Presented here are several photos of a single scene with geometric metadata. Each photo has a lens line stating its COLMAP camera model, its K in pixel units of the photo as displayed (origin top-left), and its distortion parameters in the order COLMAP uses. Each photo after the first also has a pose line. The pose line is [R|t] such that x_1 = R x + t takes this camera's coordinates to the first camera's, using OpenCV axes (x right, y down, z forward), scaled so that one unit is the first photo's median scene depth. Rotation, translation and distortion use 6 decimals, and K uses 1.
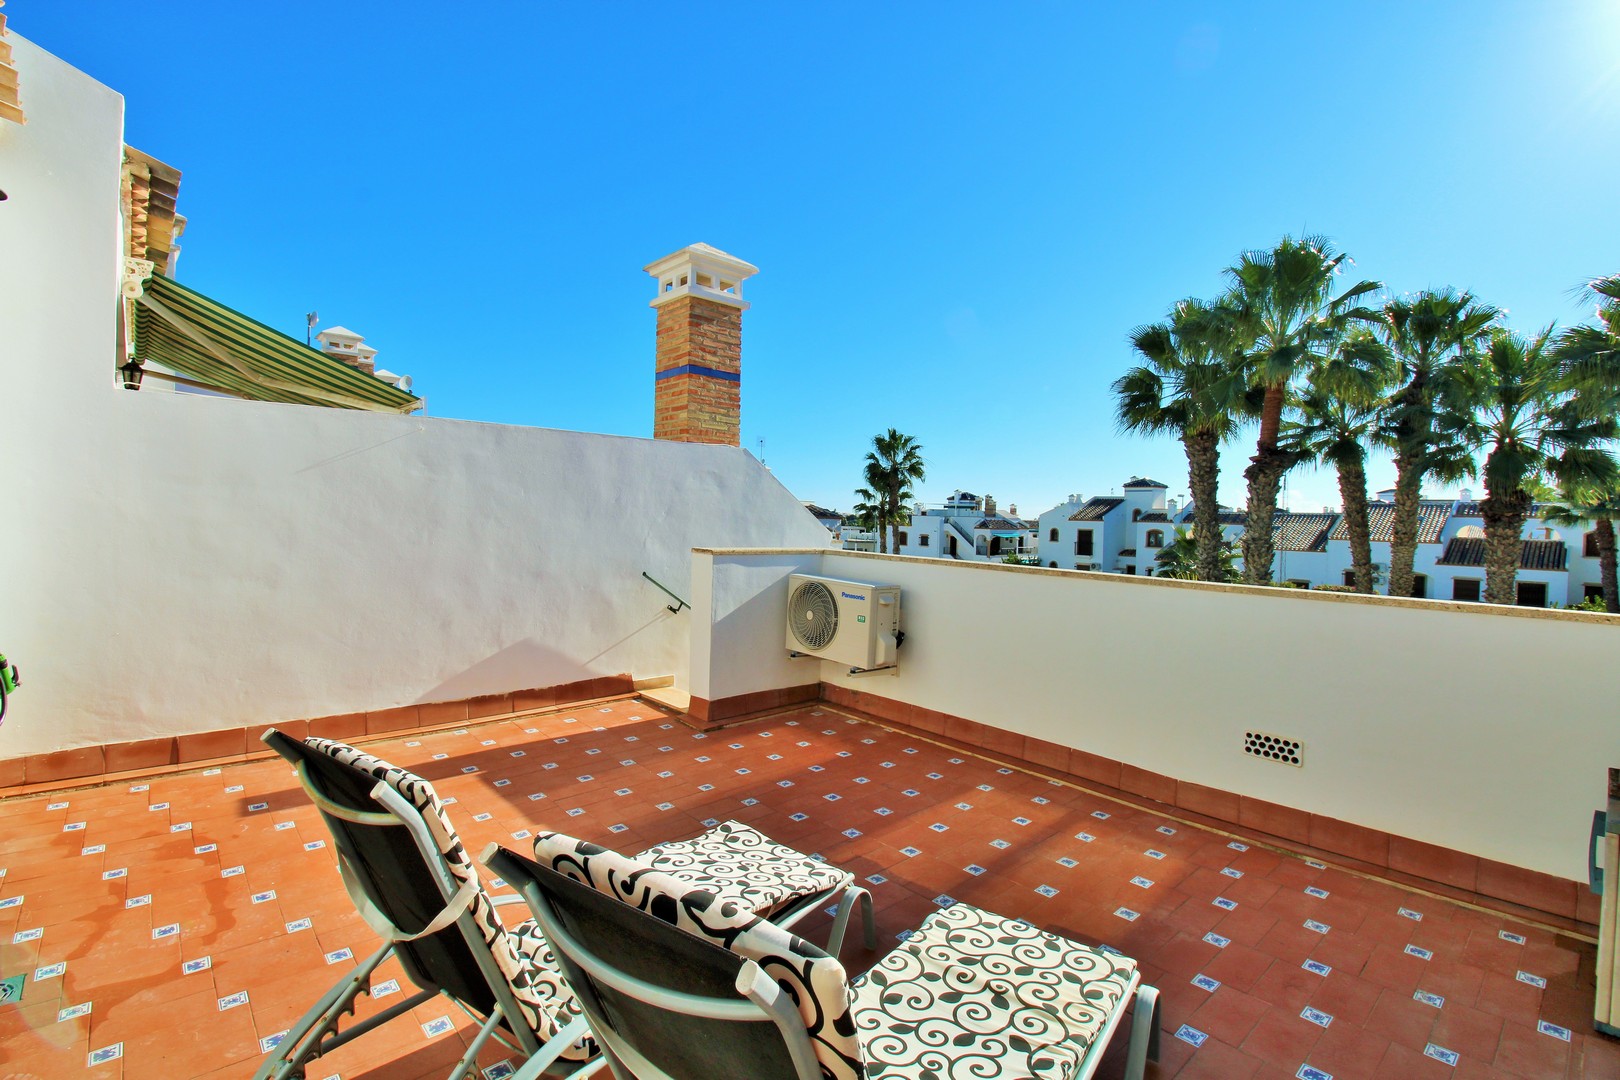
lens RADIAL K [[752.8, 0, 811.5], [0, 752.8, 534.4], [0, 0, 1]] dist [-0.008012, -0.007883]
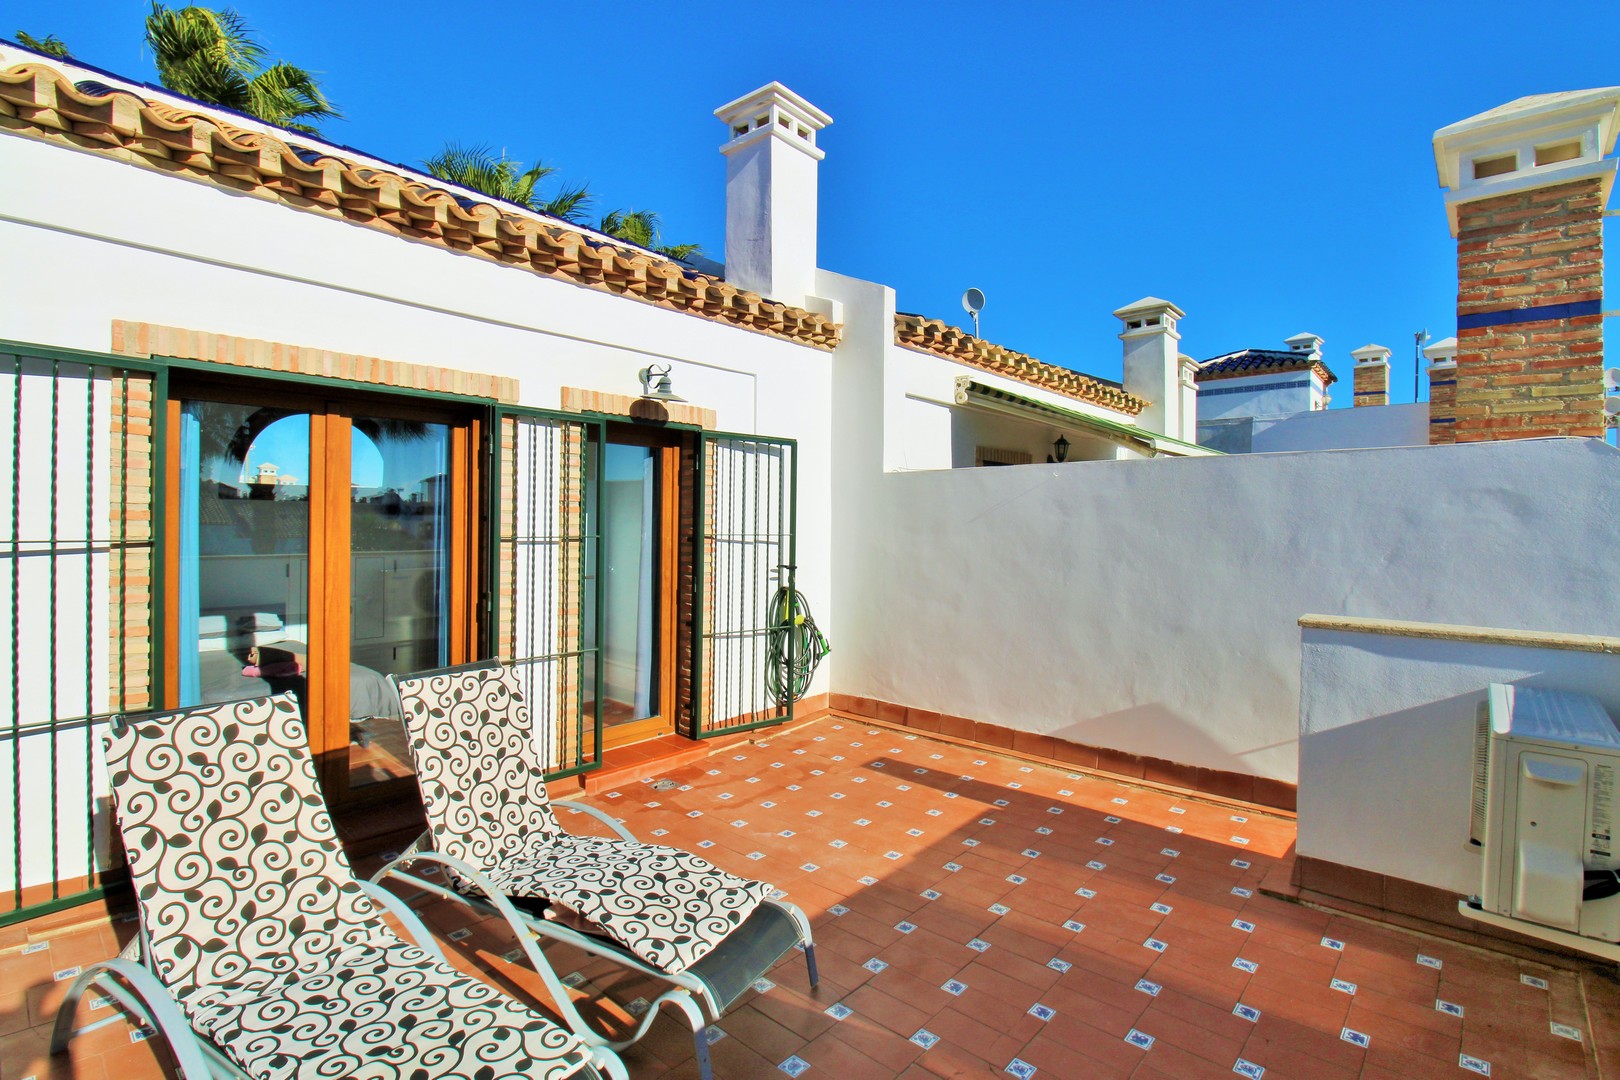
lens RADIAL K [[752.8, 0, 800.8], [0, 752.8, 529.7], [0, 0, 1]] dist [-0.008012, -0.007883]
pose [[0.092629, -0.018189, -0.995535, 0.465214], [-0.032991, 0.999228, -0.021327, -0.027548], [0.995154, 0.034819, 0.091958, 0.510458]]
